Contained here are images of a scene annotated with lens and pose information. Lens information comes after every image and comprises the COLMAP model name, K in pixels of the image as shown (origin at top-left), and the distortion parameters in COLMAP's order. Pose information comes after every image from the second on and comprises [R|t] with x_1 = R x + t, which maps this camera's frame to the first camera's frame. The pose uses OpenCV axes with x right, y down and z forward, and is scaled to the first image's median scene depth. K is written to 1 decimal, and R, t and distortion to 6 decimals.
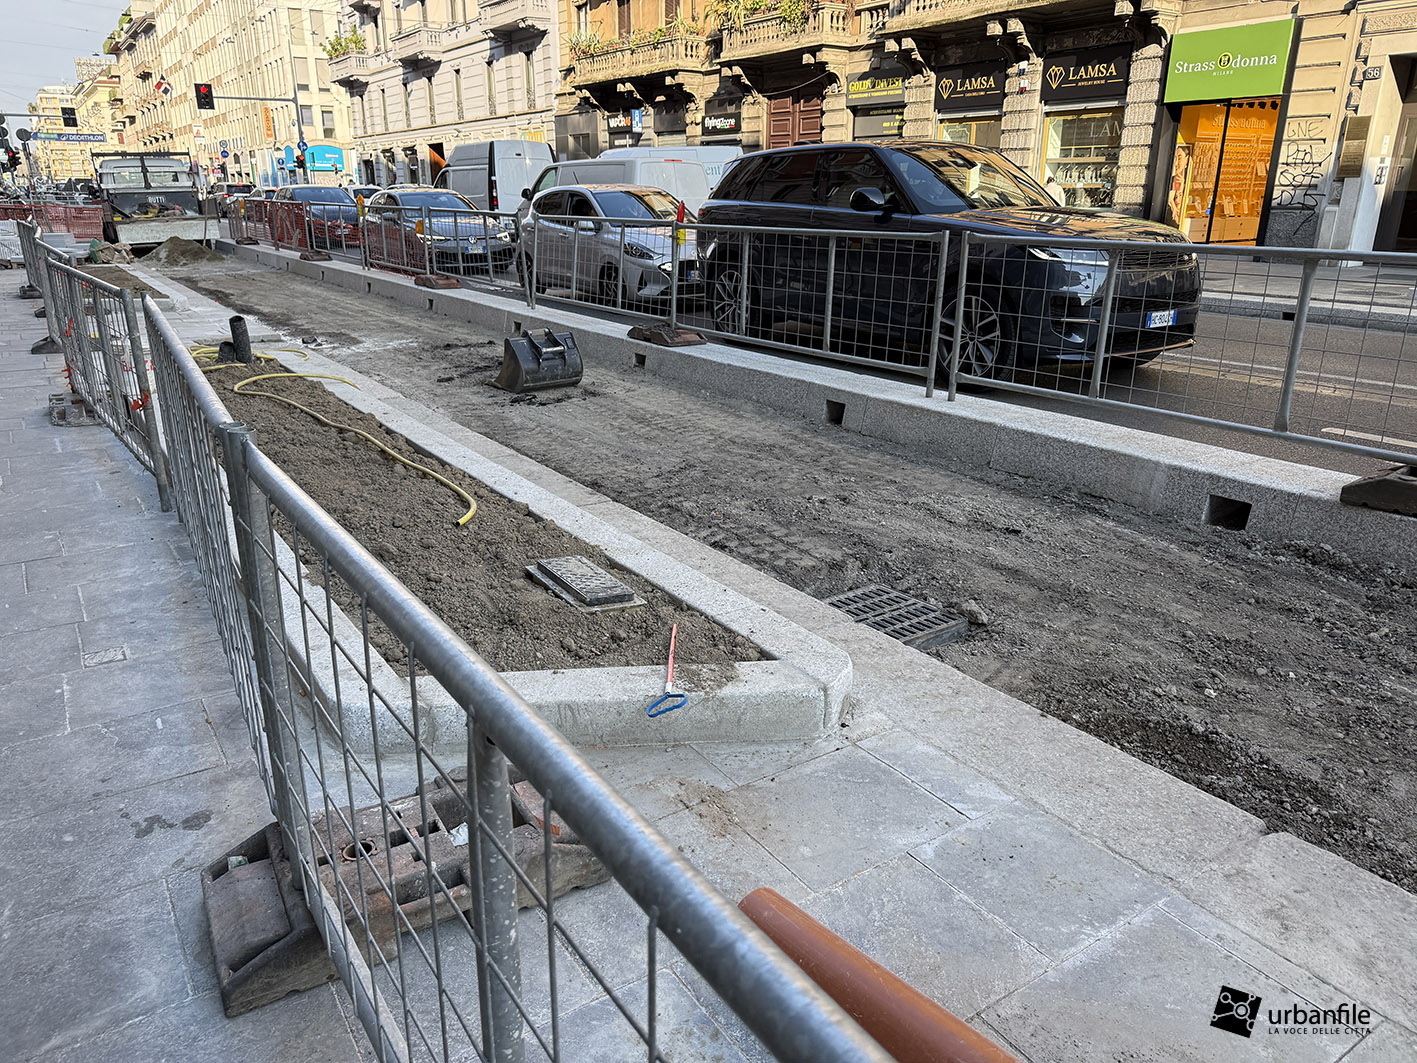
lens RADIAL K [[987.9, 0, 701.8], [0, 987.9, 547.4], [0, 0, 1]] dist [0.045251, -0.056726]
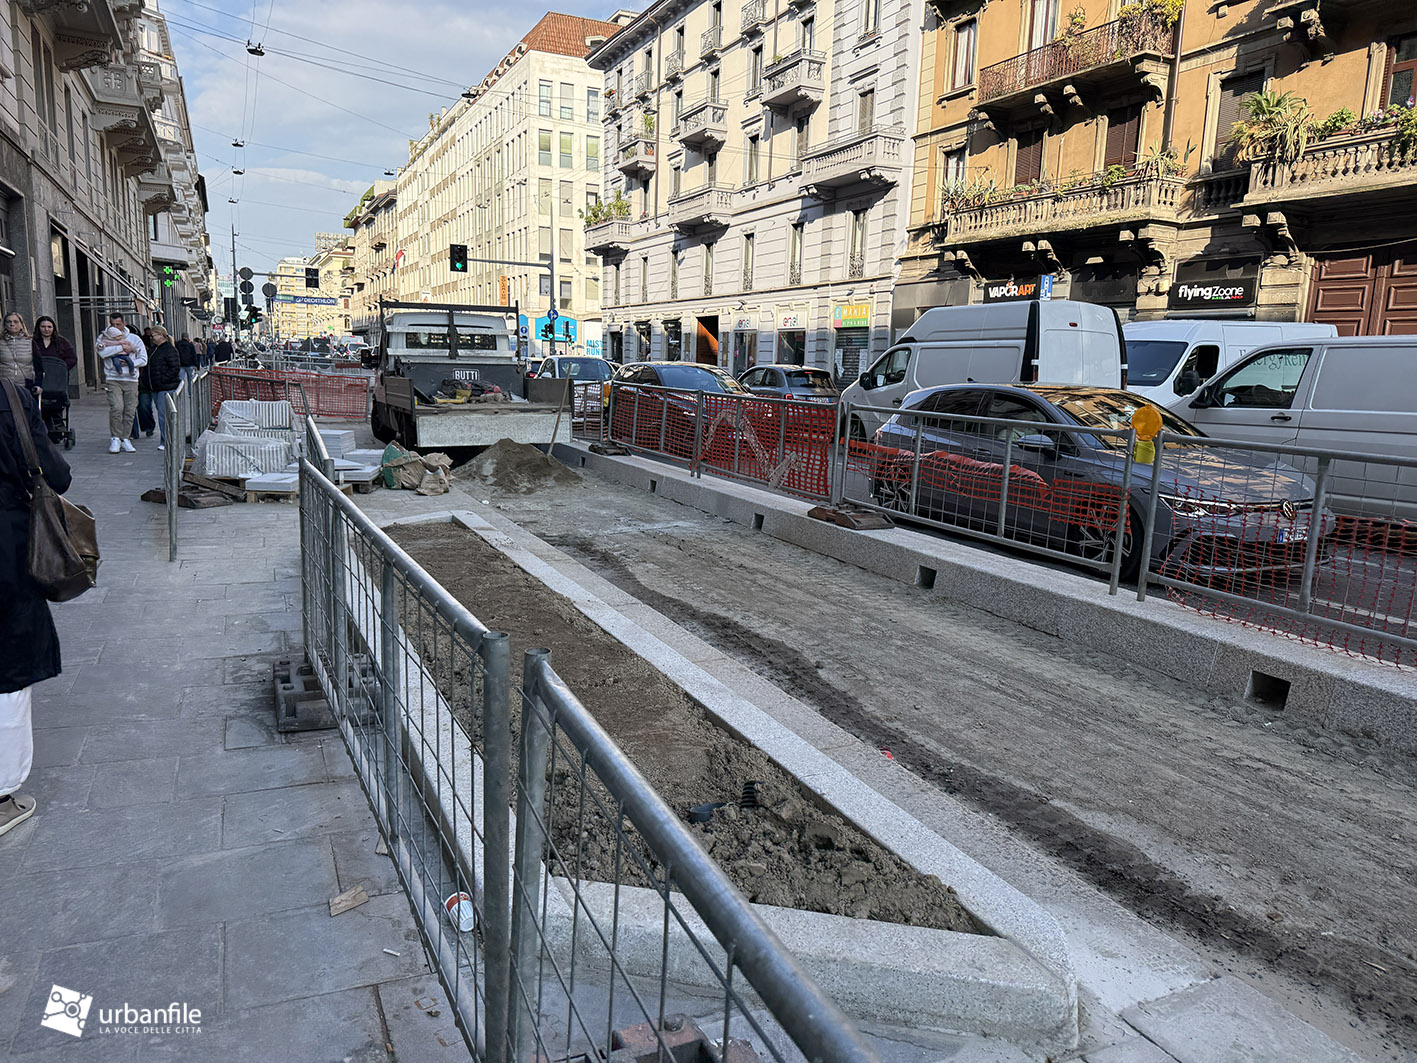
lens RADIAL K [[987.9, 0, 689.1], [0, 987.9, 565.8], [0, 0, 1]] dist [0.045251, -0.056726]
pose [[0.985557, 0.071237, -0.153630, -0.156309], [-0.093099, 0.985741, -0.140166, -0.079186], [0.141454, 0.152444, 0.978137, 0.216882]]
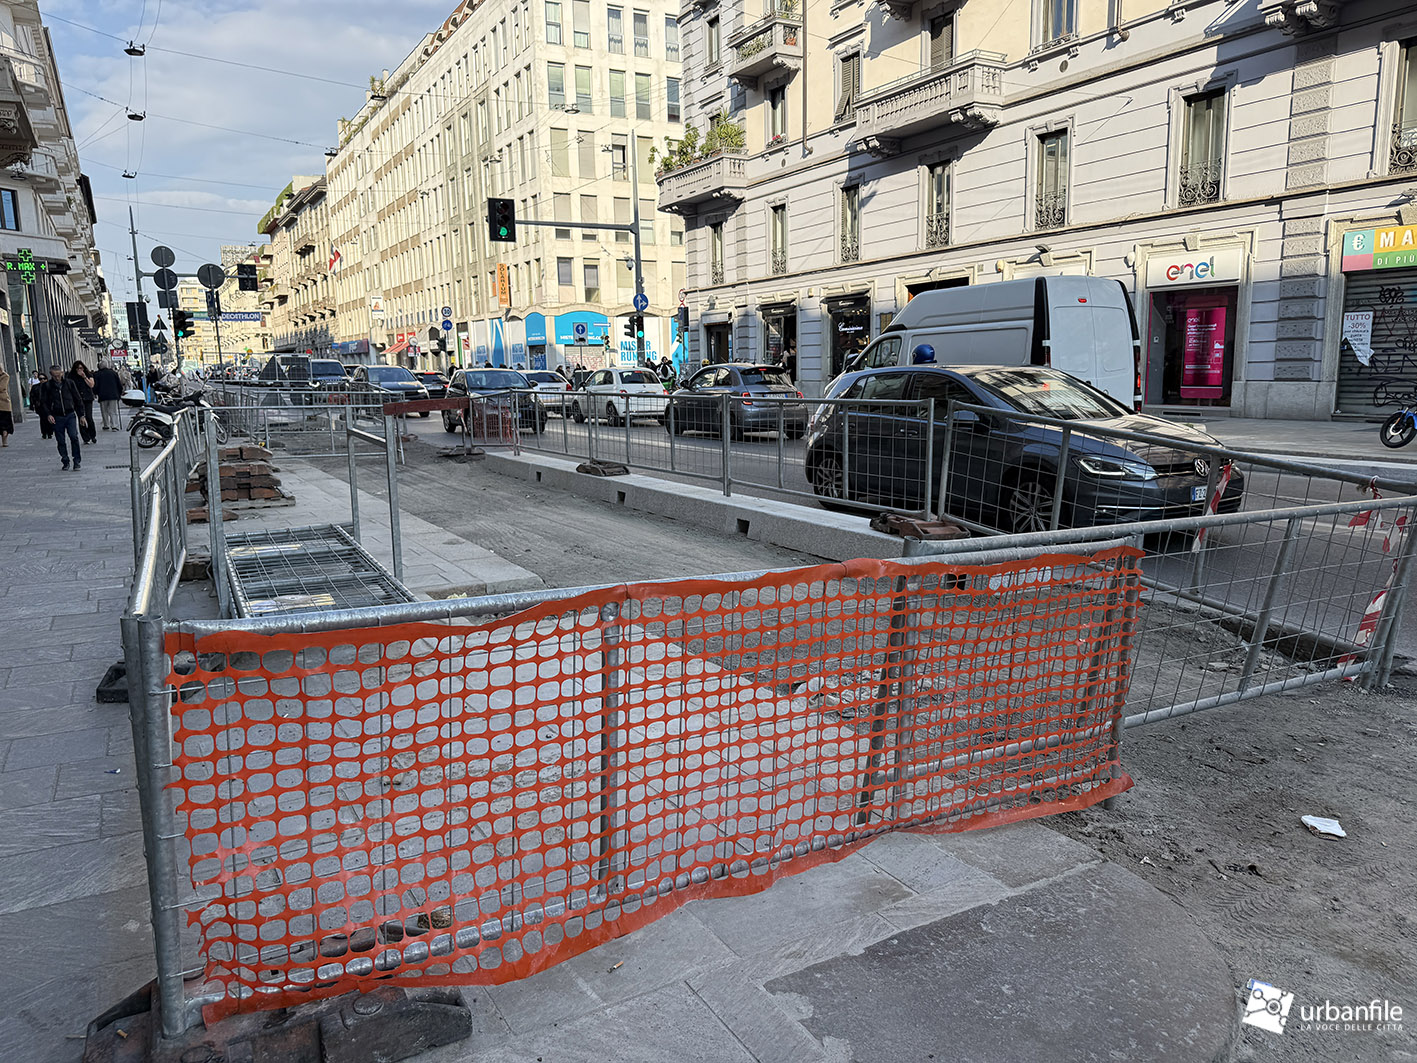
lens RADIAL K [[987.9, 0, 688.1], [0, 987.9, 547.0], [0, 0, 1]] dist [0.045251, -0.056726]
pose [[0.996407, -0.000192, -0.084692, -0.408511], [-0.013715, 0.986432, -0.163595, -0.202334], [0.083574, 0.164169, 0.982885, 0.561385]]
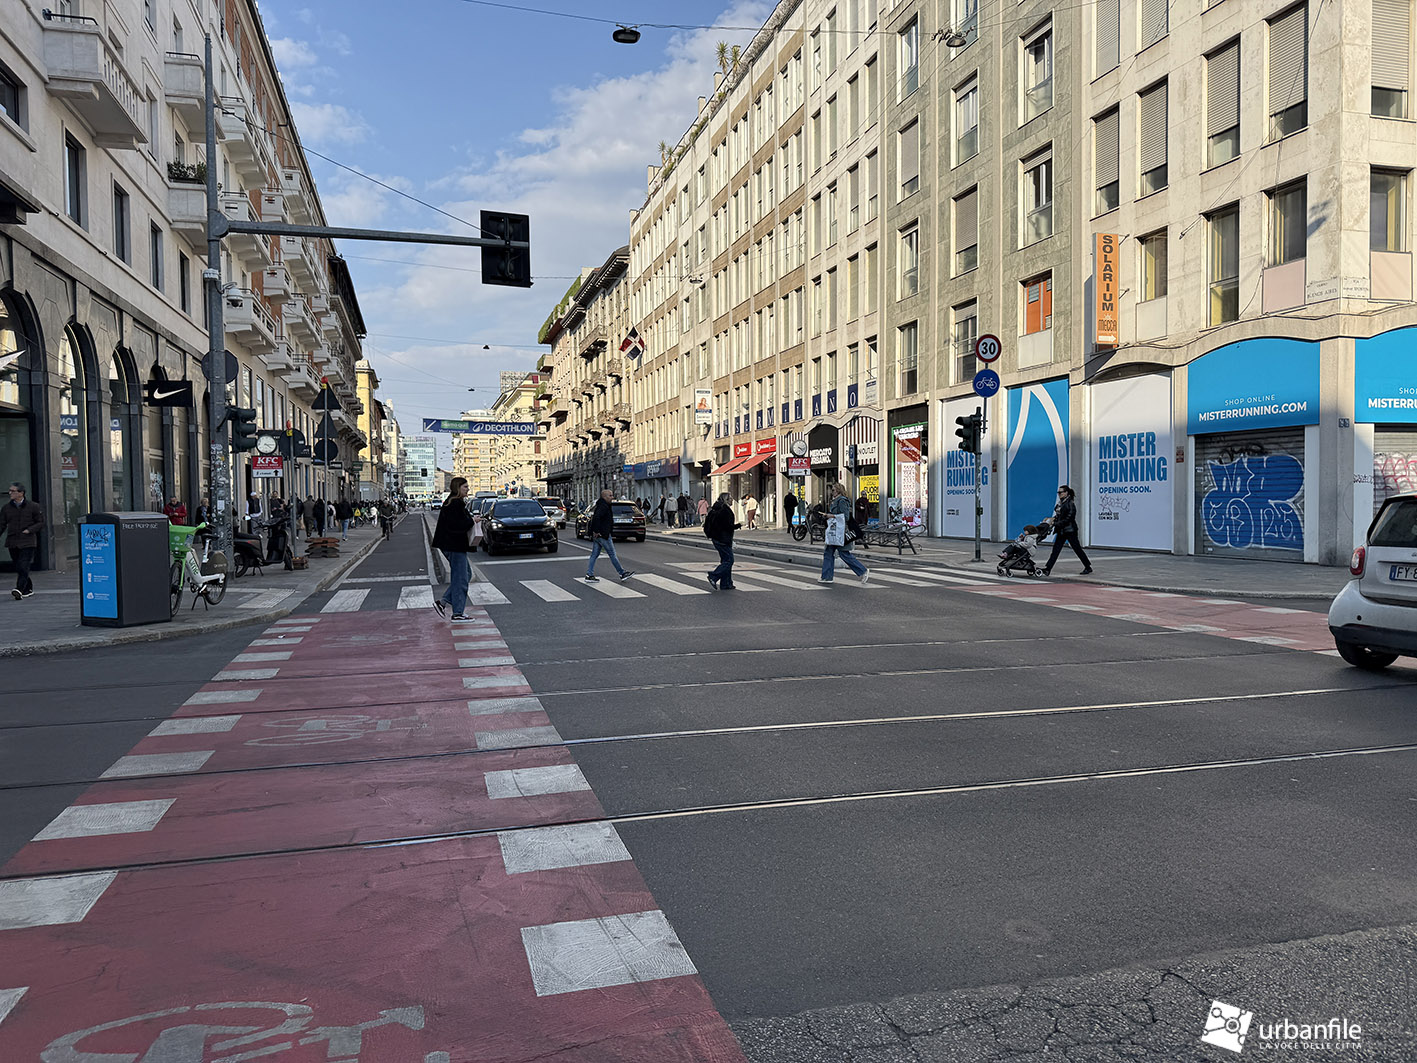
lens RADIAL K [[987.9, 0, 718.4], [0, 987.9, 551.5], [0, 0, 1]] dist [0.045251, -0.056726]
pose [[0.955608, 0.007144, -0.294554, -0.778255], [-0.092340, 0.956604, -0.276374, -0.448043], [0.279797, 0.291305, 0.914798, 1.239496]]
